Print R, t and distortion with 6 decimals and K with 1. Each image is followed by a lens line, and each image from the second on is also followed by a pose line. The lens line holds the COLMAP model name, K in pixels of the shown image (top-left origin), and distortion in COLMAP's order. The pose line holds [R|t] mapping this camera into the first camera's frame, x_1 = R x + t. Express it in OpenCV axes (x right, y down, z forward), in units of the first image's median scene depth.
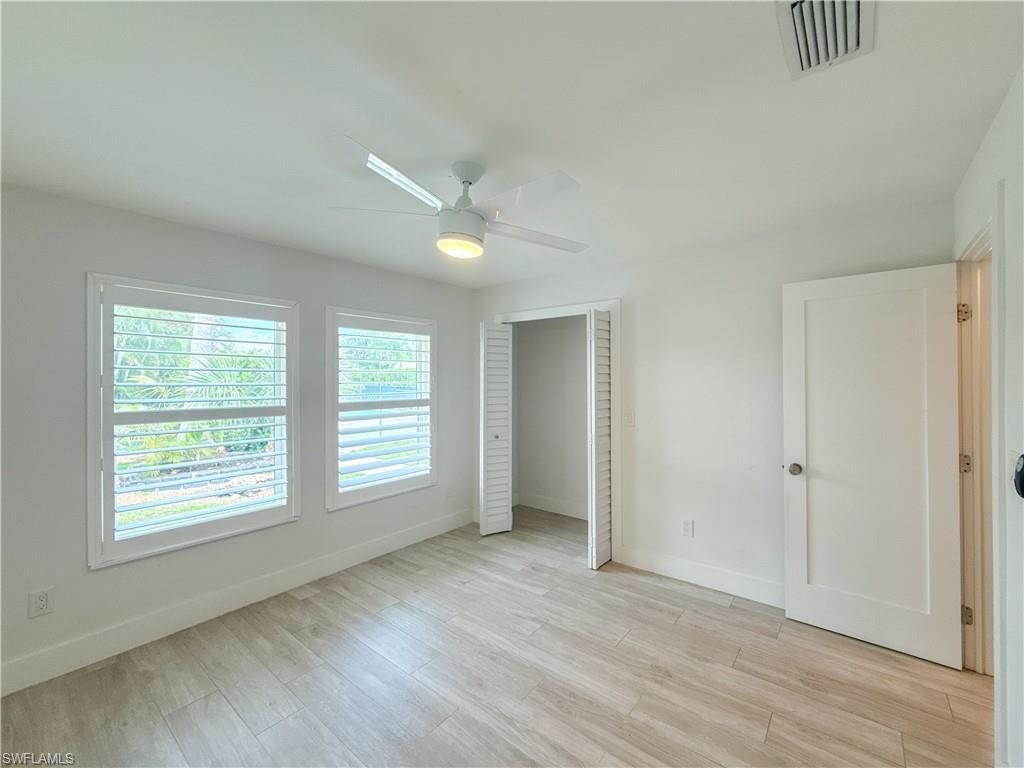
lens RADIAL K [[419.5, 0, 539.9], [0, 419.5, 379.2], [0, 0, 1]] dist [0.002010, 0.000473]
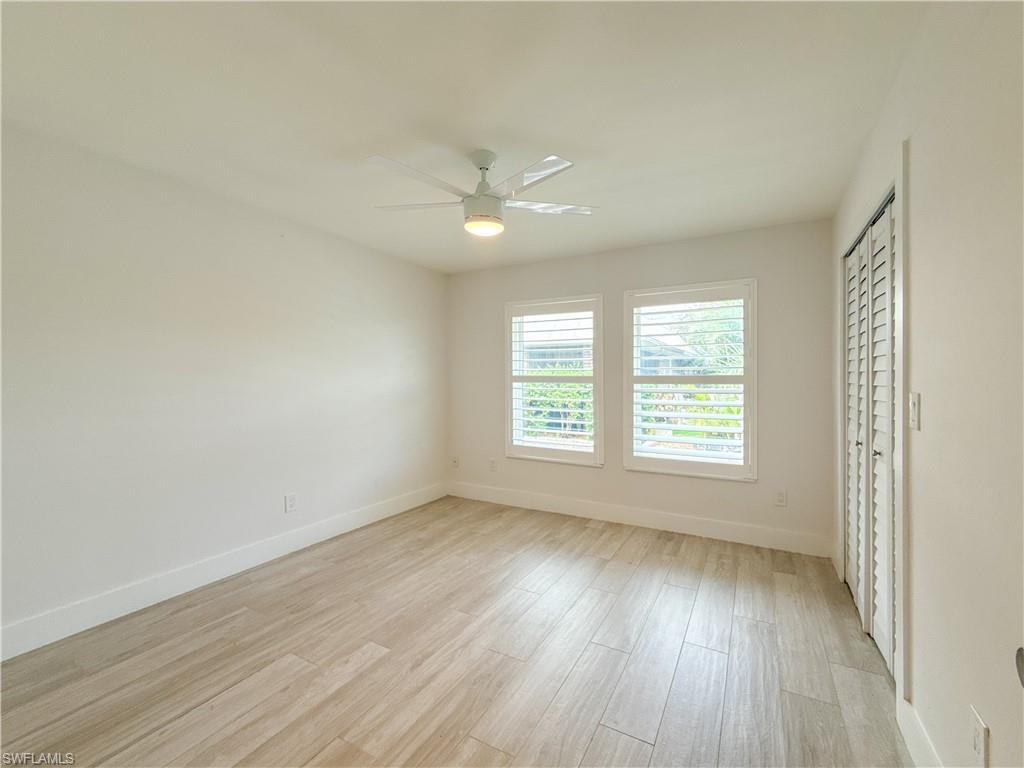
lens RADIAL K [[419.5, 0, 539.9], [0, 419.5, 379.2], [0, 0, 1]] dist [0.002010, 0.000473]
pose [[0.171501, 0.005336, -0.985170, 0.614836], [-0.000162, 0.999985, 0.005388, 0.064141], [0.985184, -0.000764, 0.171499, 0.593519]]
